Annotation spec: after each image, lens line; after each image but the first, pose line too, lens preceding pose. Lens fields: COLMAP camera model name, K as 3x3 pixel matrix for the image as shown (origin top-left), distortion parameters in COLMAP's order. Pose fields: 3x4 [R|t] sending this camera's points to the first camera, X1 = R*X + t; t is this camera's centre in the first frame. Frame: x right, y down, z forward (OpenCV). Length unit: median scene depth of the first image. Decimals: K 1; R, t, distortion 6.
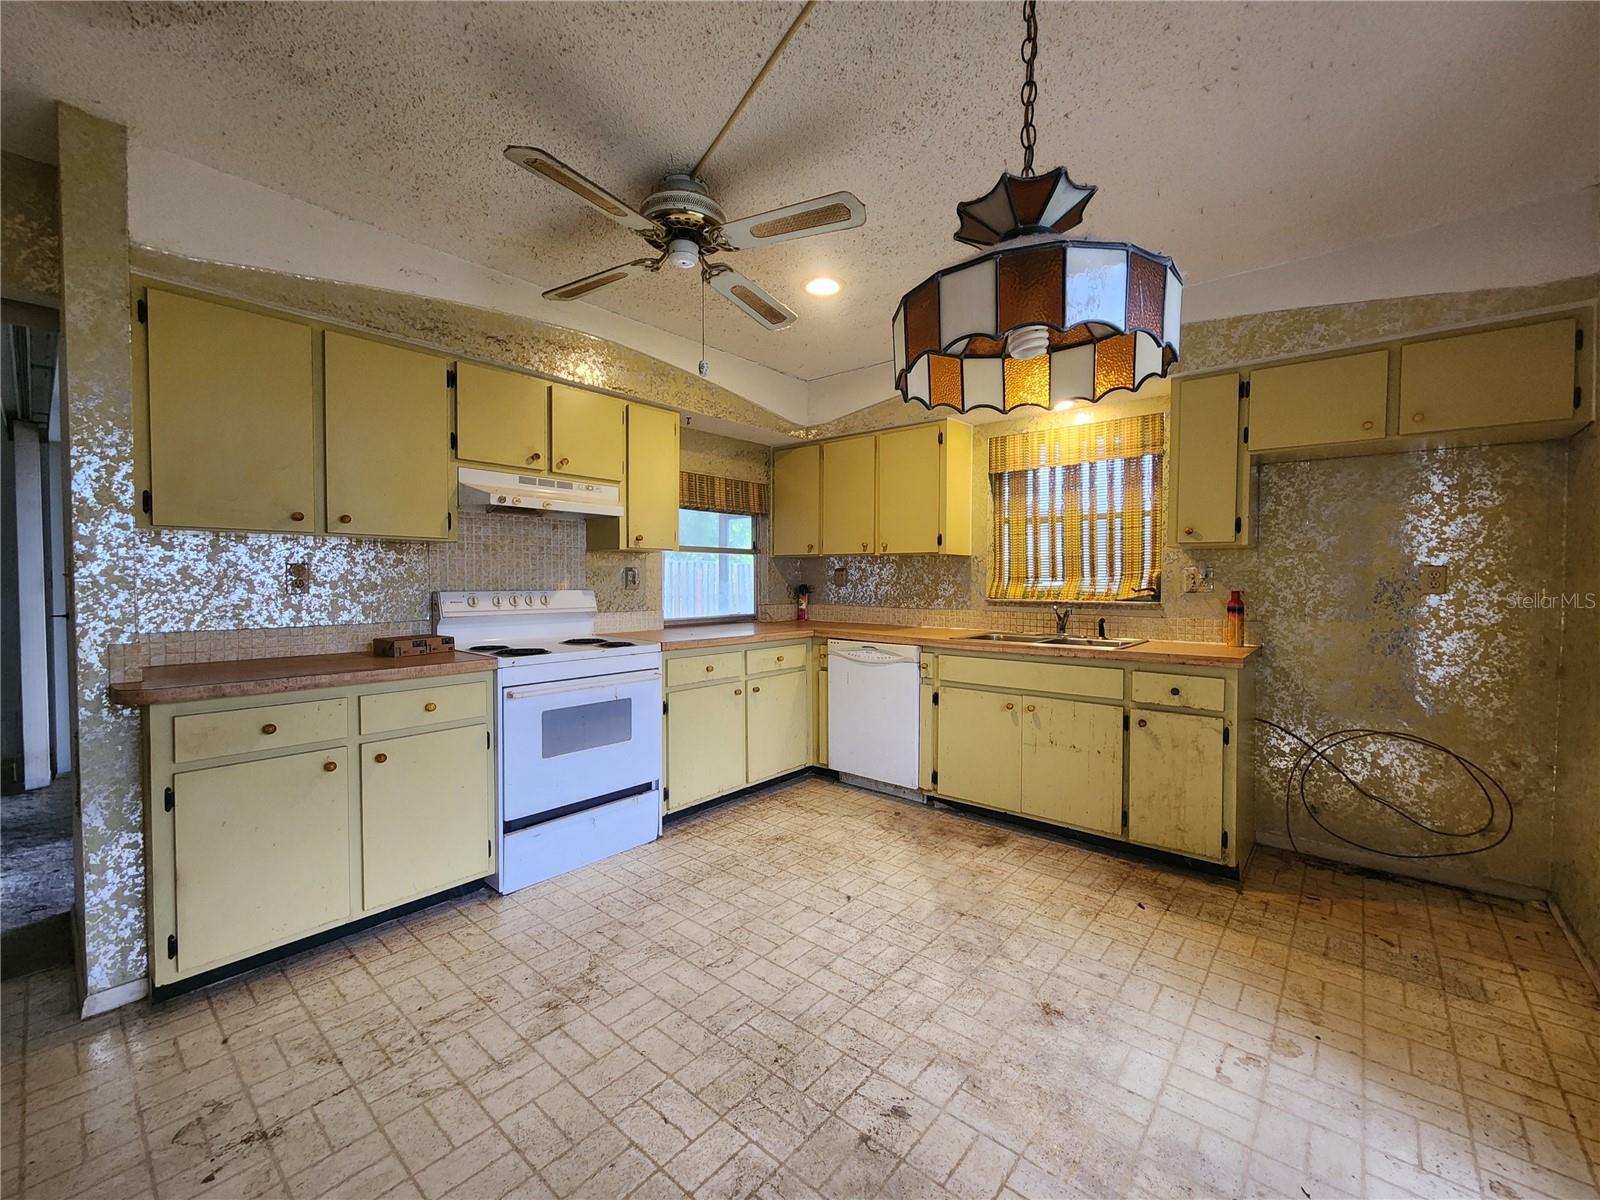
lens RADIAL K [[655.7, 0, 799.2], [0, 655.7, 596.6], [0, 0, 1]] dist [0.001103, -0.000832]
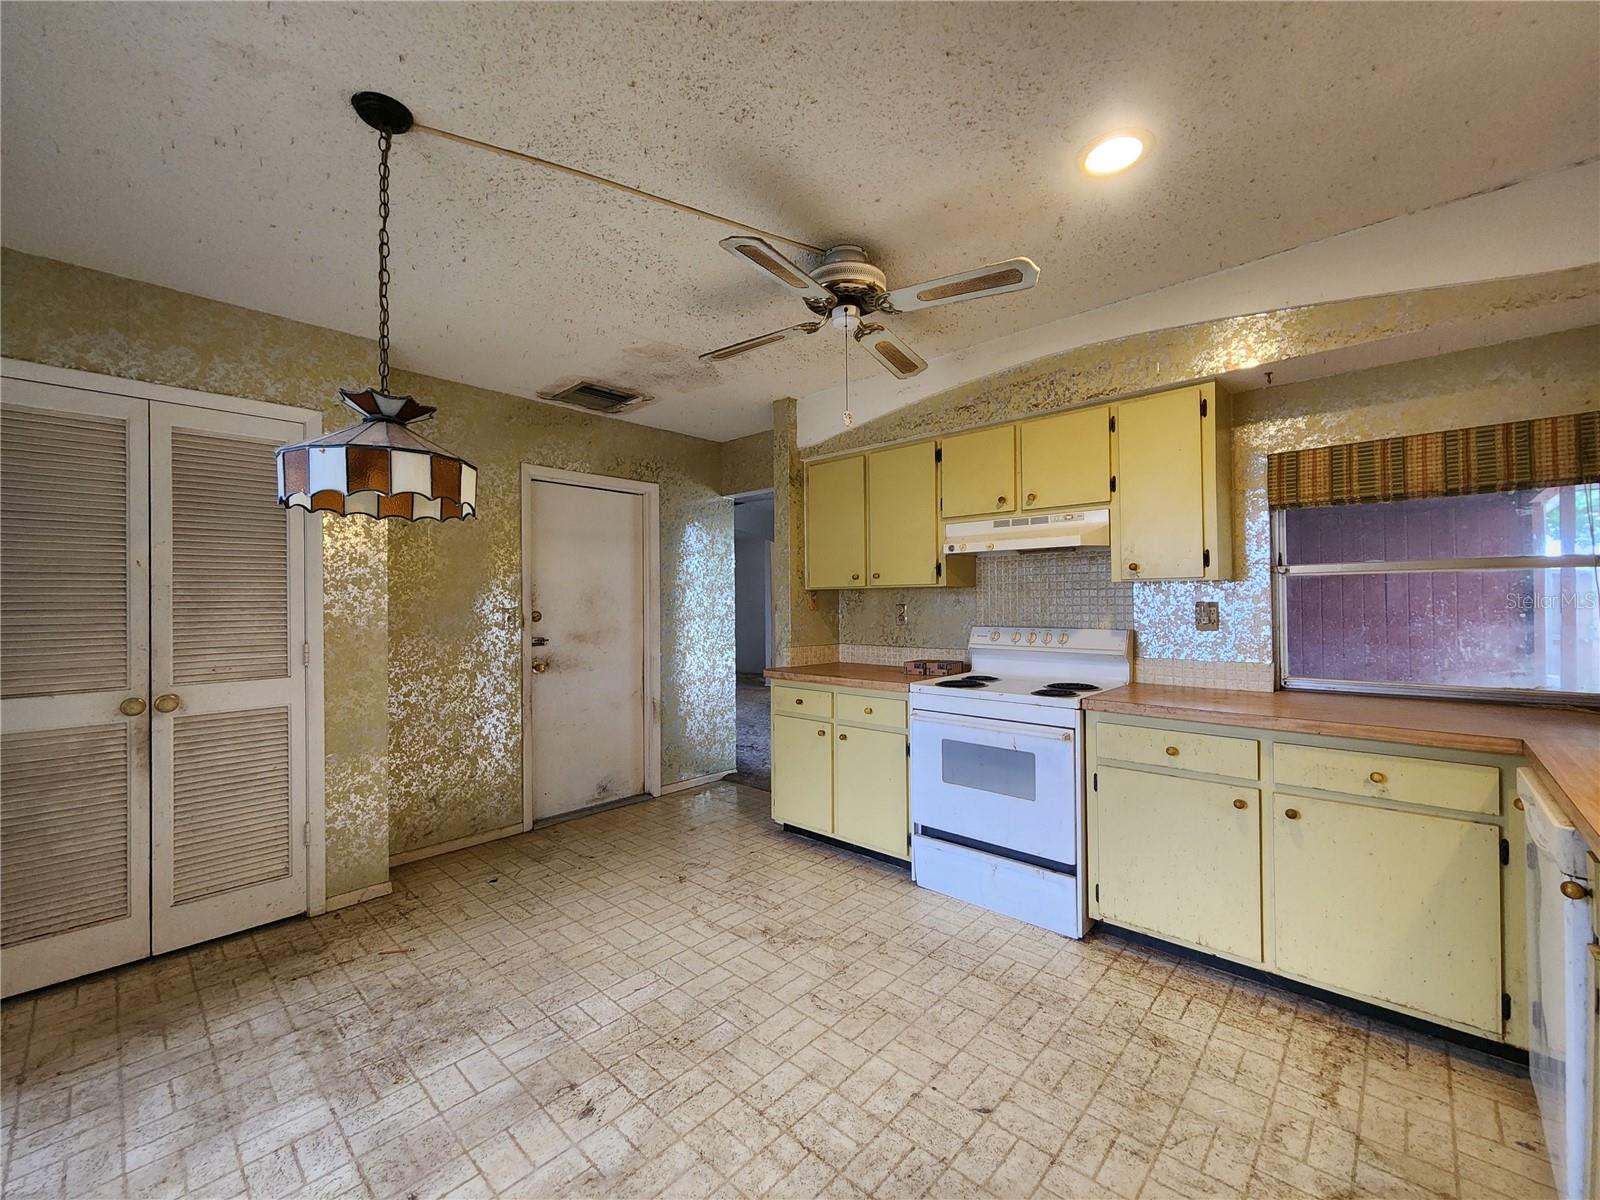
lens RADIAL K [[655.7, 0, 795.7], [0, 655.7, 599.0], [0, 0, 1]] dist [0.001103, -0.000832]
pose [[-0.044774, -0.007606, -0.998968, 0.672561], [-0.018655, 0.999803, -0.006776, -0.044439], [0.998823, 0.018333, -0.044907, 0.743612]]
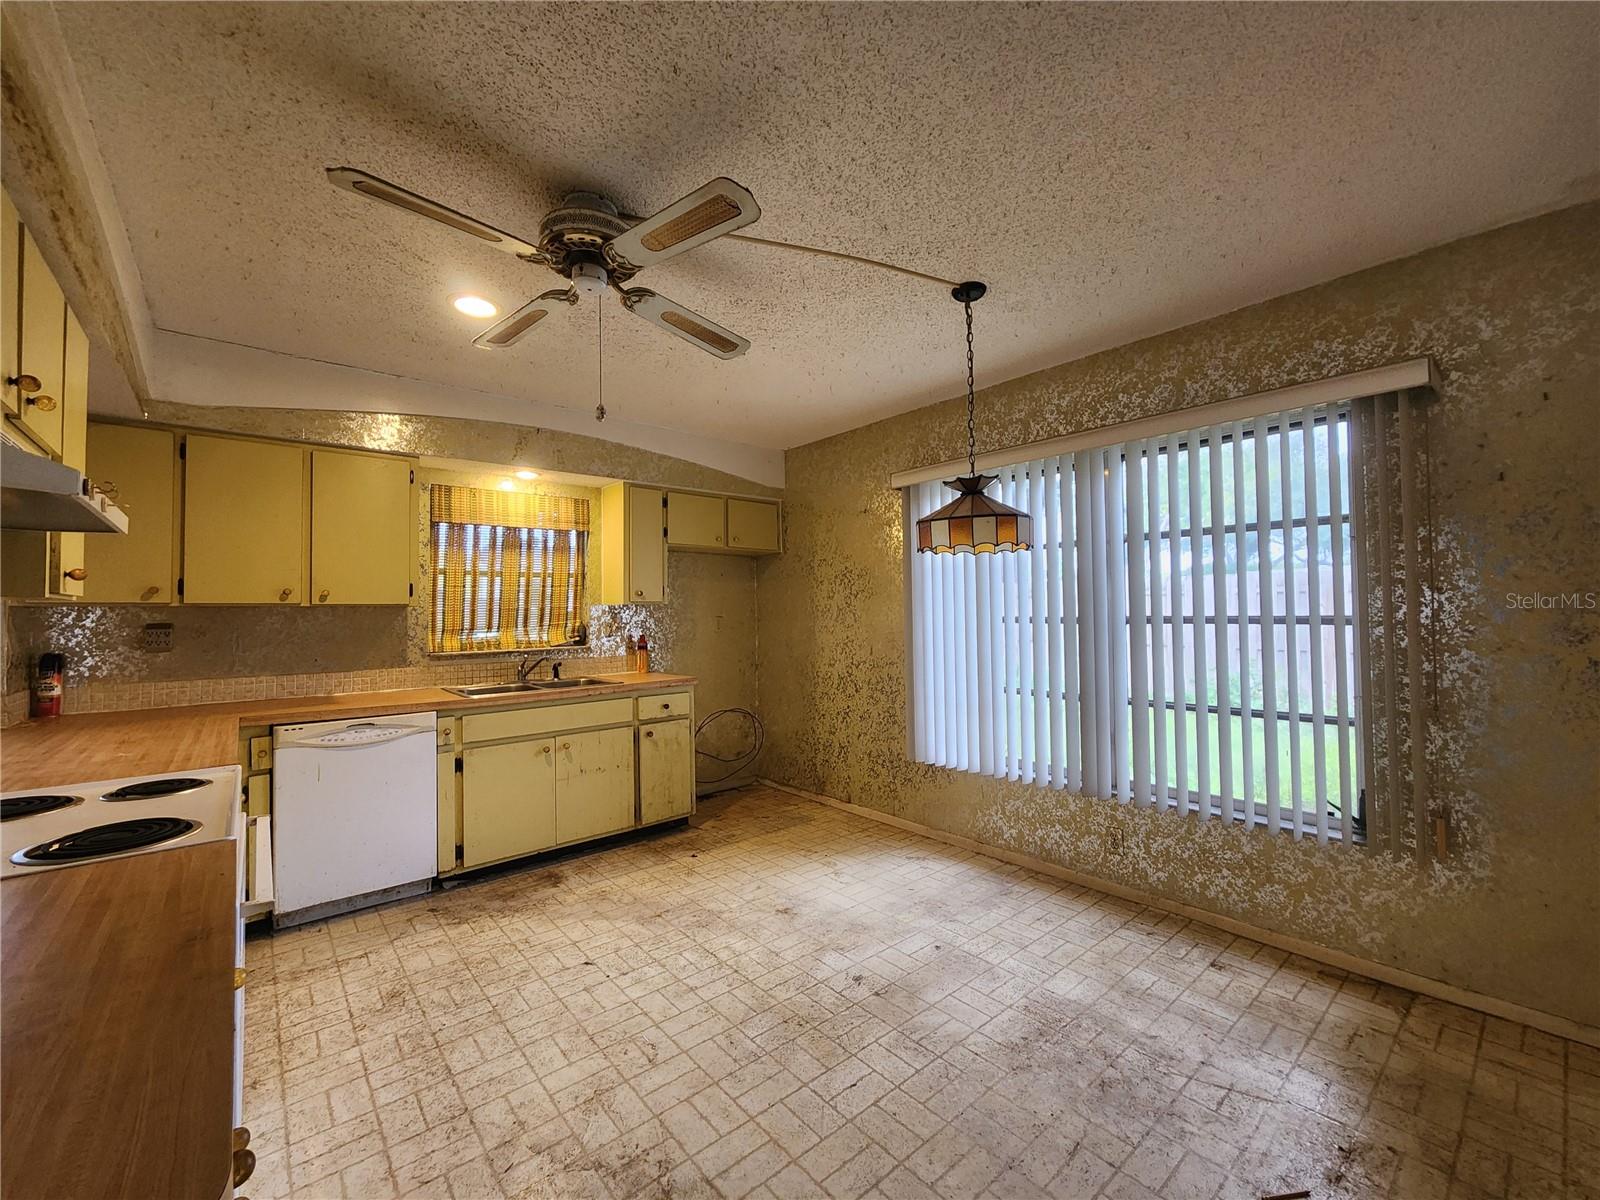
lens RADIAL K [[655.7, 0, 794.5], [0, 655.7, 595.3], [0, 0, 1]] dist [0.001103, -0.000832]
pose [[0.163430, 0.020114, 0.986350, -0.763459], [0.041338, 0.998774, -0.027216, -0.045402], [-0.985689, 0.045221, 0.162398, 0.457980]]
